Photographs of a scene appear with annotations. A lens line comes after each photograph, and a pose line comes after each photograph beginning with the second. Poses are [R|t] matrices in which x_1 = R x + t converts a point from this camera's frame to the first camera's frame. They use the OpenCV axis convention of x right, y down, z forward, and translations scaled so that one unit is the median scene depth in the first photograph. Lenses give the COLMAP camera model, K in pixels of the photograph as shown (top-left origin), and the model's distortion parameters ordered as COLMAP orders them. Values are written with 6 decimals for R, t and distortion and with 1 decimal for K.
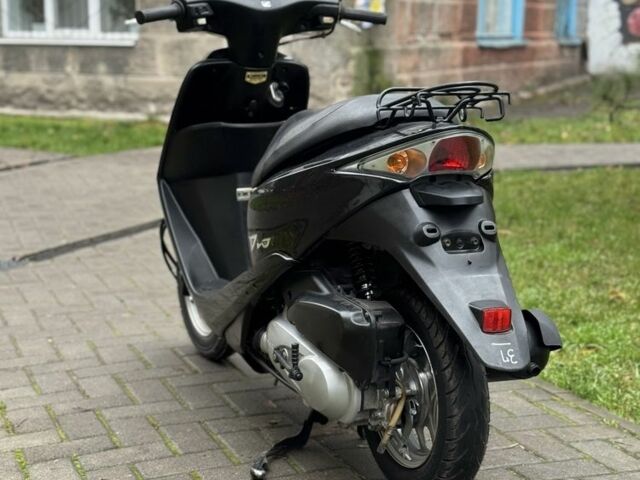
lens RADIAL K [[1181.5, 0, 319.6], [0, 1181.5, 237.8], [0, 0, 1]] dist [0.127844, 0.000000]
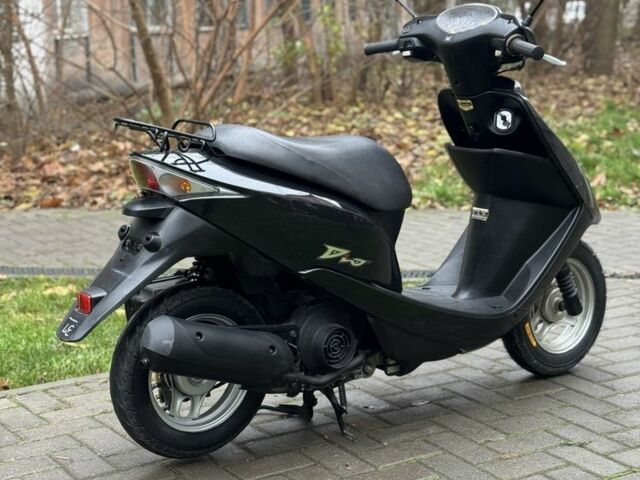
lens RADIAL K [[1181.5, 0, 317.5], [0, 1181.5, 244.8], [0, 0, 1]] dist [0.127844, 0.000000]
pose [[0.220523, 0.182215, -0.958211, 0.203689], [-0.156696, 0.976254, 0.149583, -0.031938], [0.962713, 0.117162, 0.243838, 0.131949]]
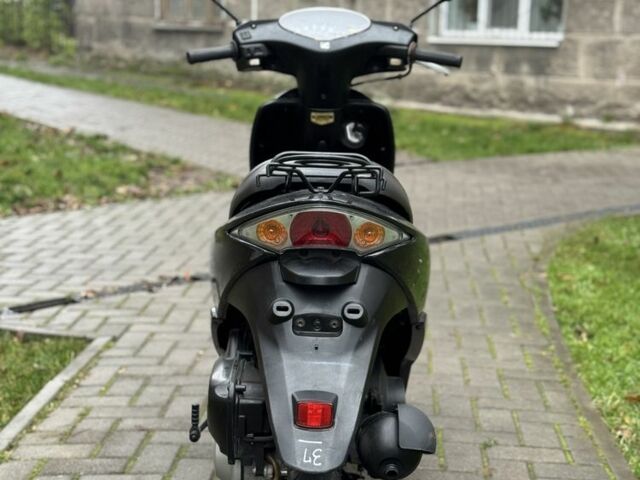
lens RADIAL K [[1181.5, 0, 319.3], [0, 1181.5, 238.9], [0, 0, 1]] dist [0.127844, 0.000000]
pose [[0.912609, 0.087474, -0.399366, 0.072393], [-0.083863, 0.996124, 0.026545, -0.013045], [0.400140, 0.009267, 0.916407, 0.021995]]
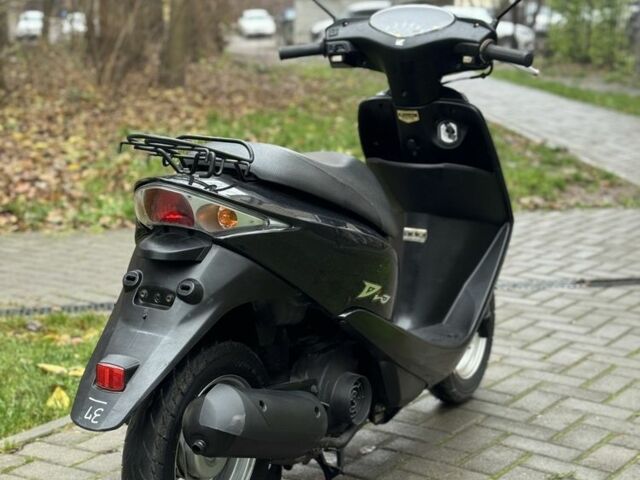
lens RADIAL K [[1181.5, 0, 316.4], [0, 1181.5, 241.3], [0, 0, 1]] dist [0.127844, 0.000000]
pose [[0.592664, 0.150374, -0.791288, 0.144520], [-0.151844, 0.985662, 0.073582, -0.019913], [0.791007, 0.076543, 0.607000, 0.075825]]
